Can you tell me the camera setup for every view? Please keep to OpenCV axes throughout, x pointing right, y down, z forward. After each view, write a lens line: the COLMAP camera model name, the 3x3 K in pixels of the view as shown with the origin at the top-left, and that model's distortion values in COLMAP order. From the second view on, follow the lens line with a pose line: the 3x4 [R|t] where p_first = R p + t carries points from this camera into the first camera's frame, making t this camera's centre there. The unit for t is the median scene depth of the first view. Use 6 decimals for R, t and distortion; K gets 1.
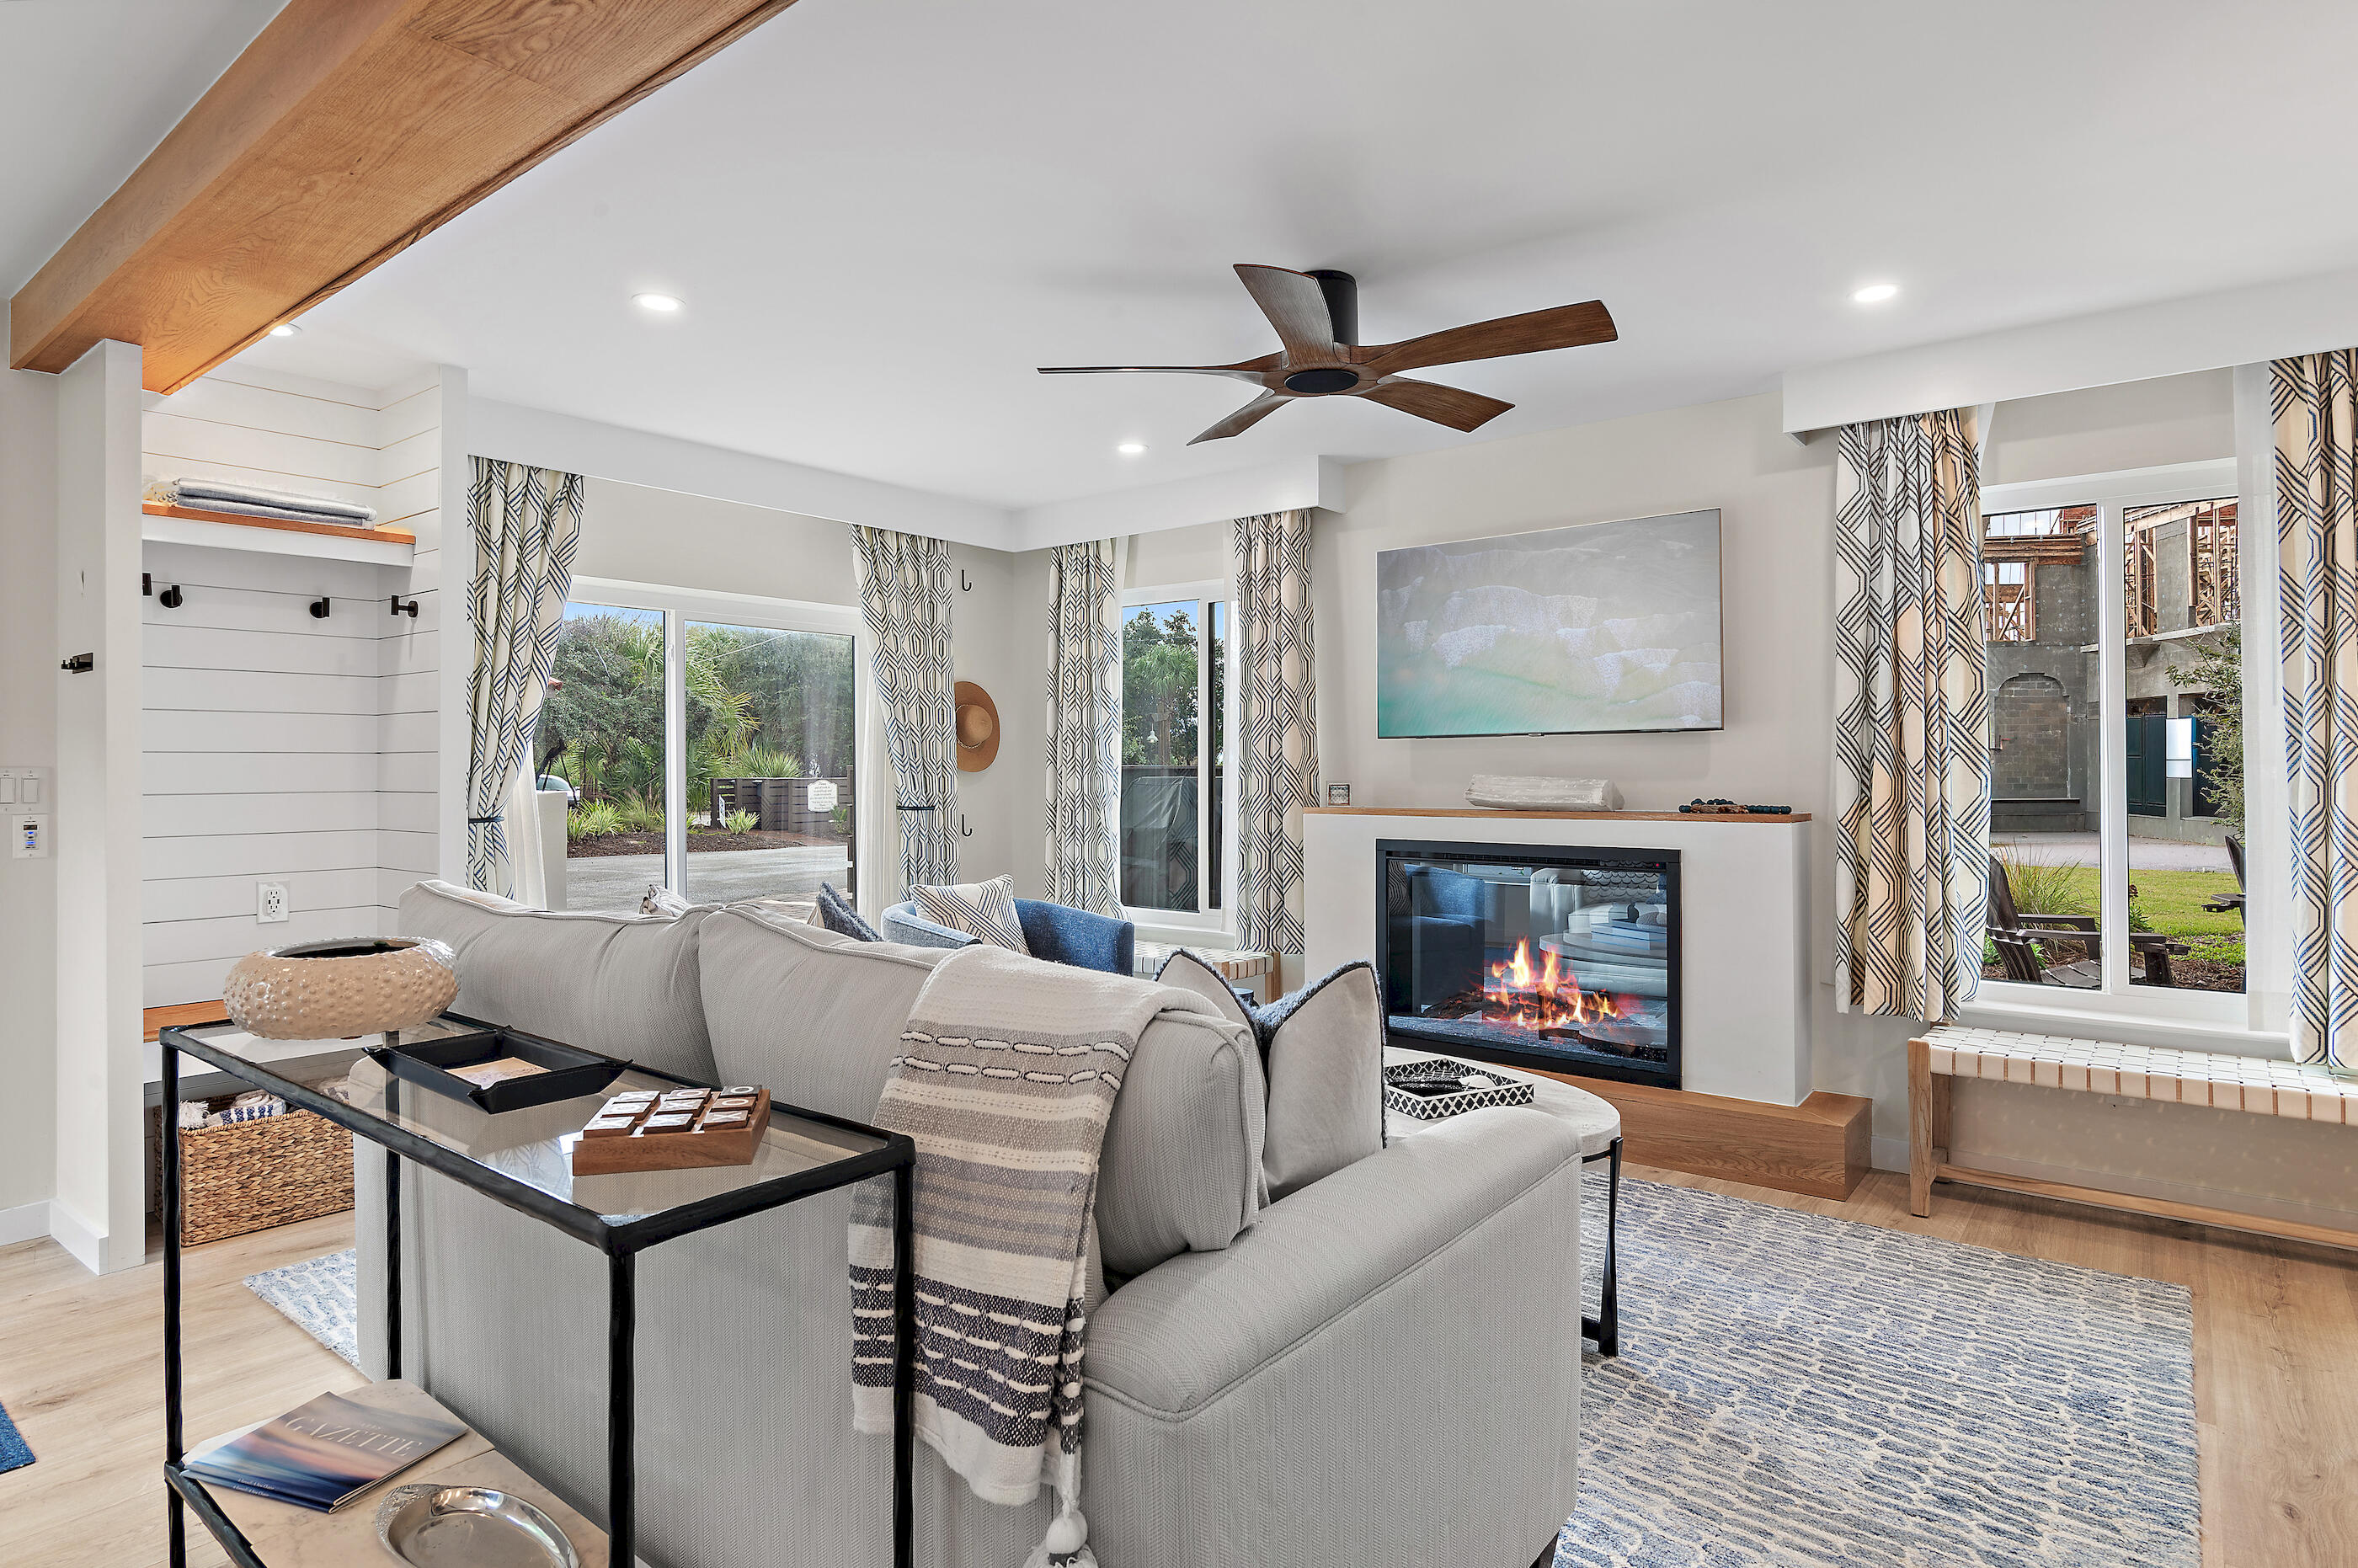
lens RADIAL K [[1306.9, 0, 1174.5], [0, 1306.9, 753.2], [0, 0, 1]] dist [-0.006144, -0.002192]
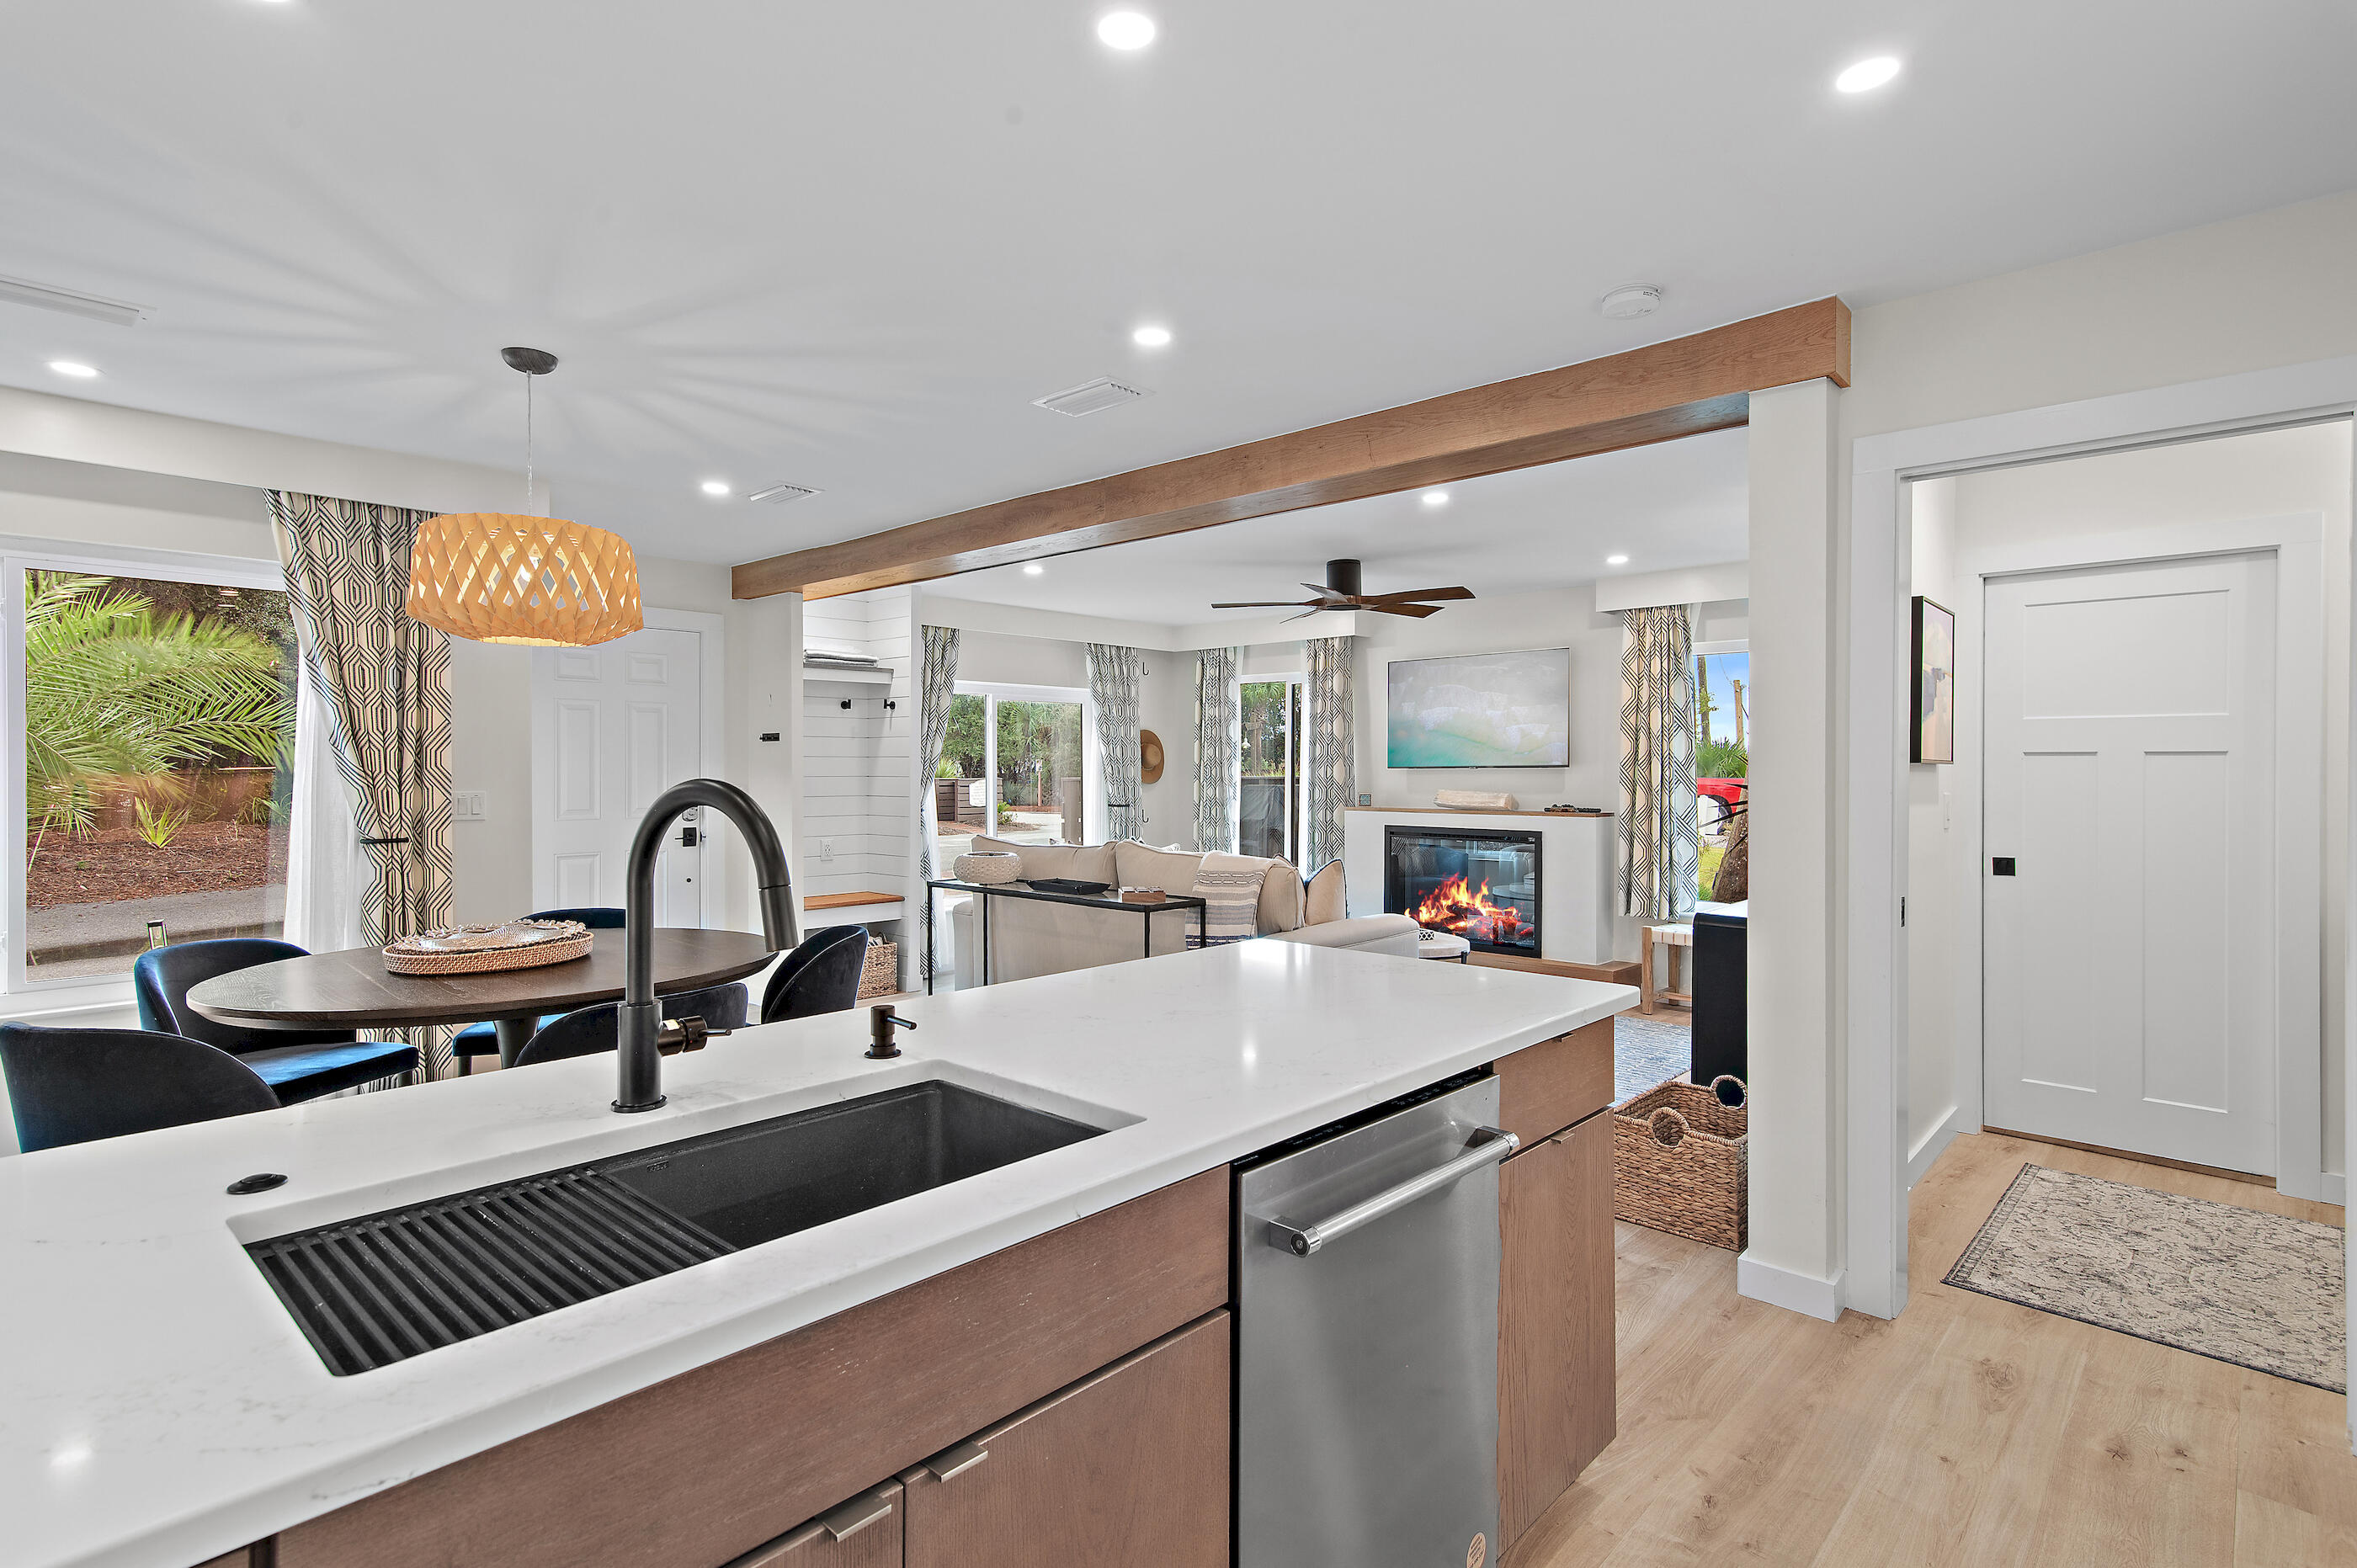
lens RADIAL K [[1206.9, 0, 1175.9], [0, 1206.9, 774.9], [0, 0, 1]] dist [-0.014158, 0.000591]
pose [[0.997331, 0.005872, -0.072780, -0.013771], [-0.004626, 0.999840, 0.017278, -0.037879], [0.072869, -0.016895, 0.997198, -0.829253]]
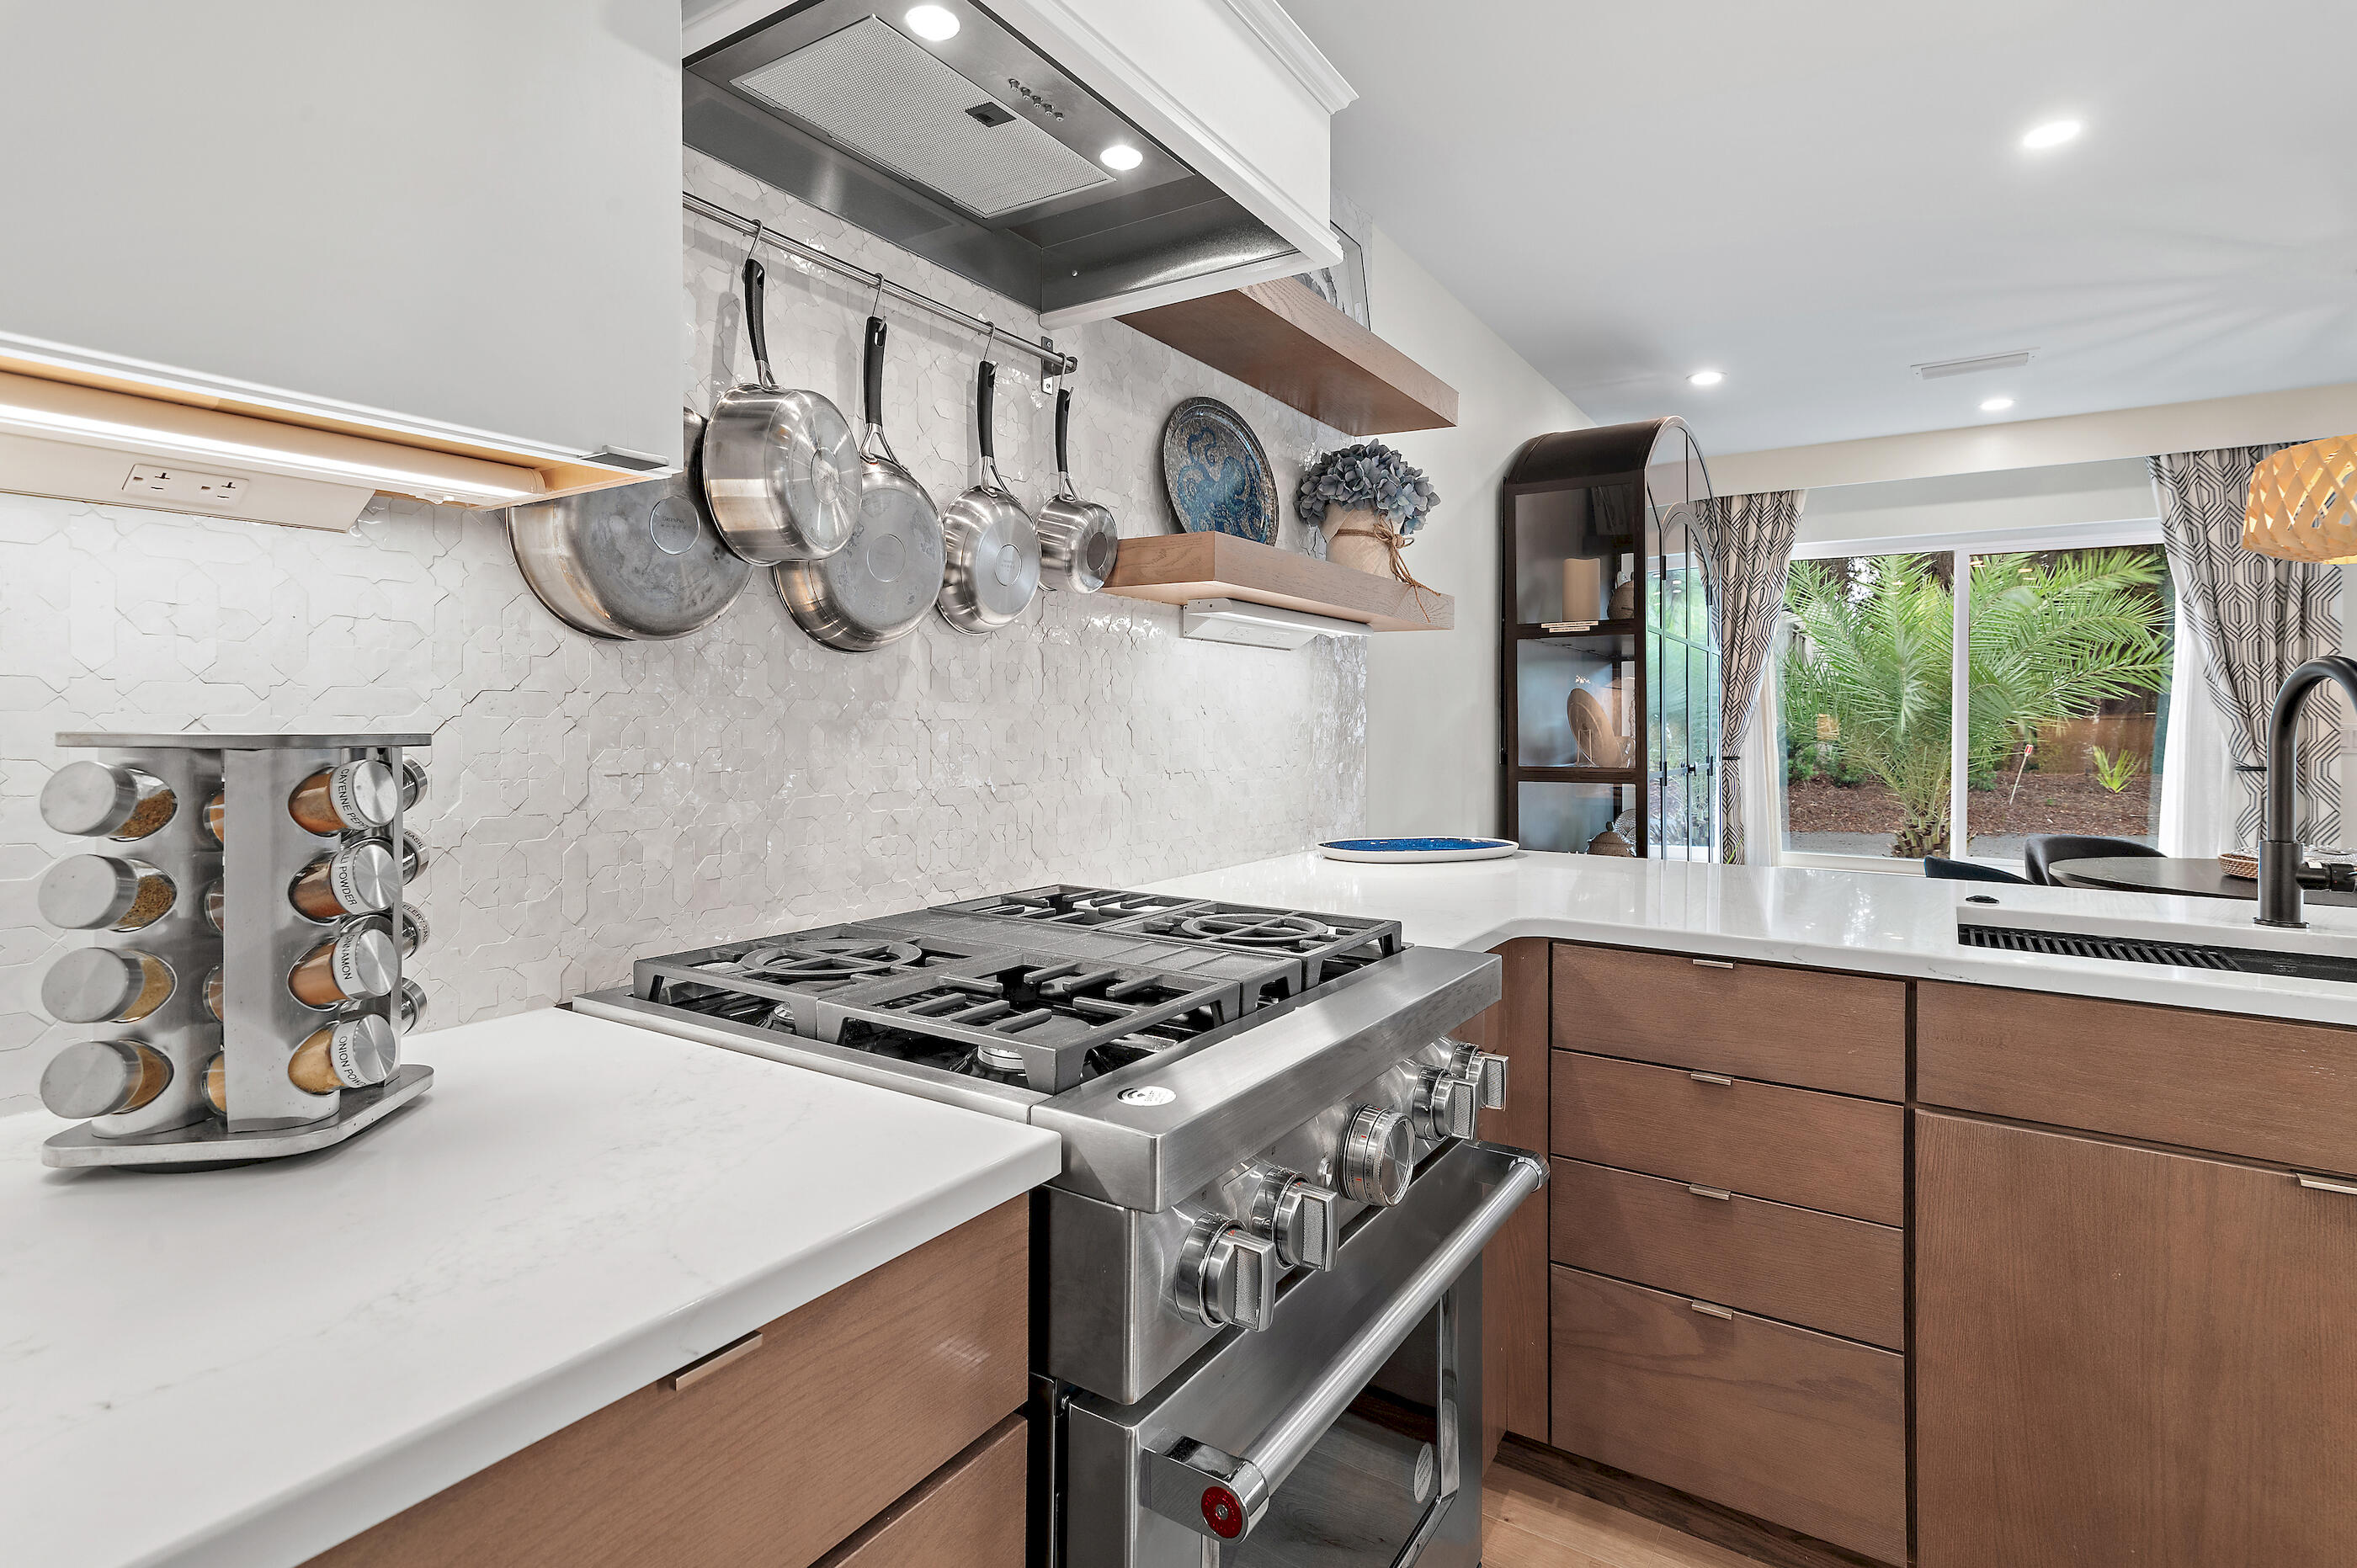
lens RADIAL K [[1206.9, 0, 1146.1], [0, 1206.9, 725.4], [0, 0, 1]] dist [-0.014158, 0.000591]
pose [[0.084507, 0.007837, -0.996392, 0.235944], [0.001407, 0.999967, 0.007984, -0.005235], [0.996422, -0.002077, 0.084494, -0.944898]]
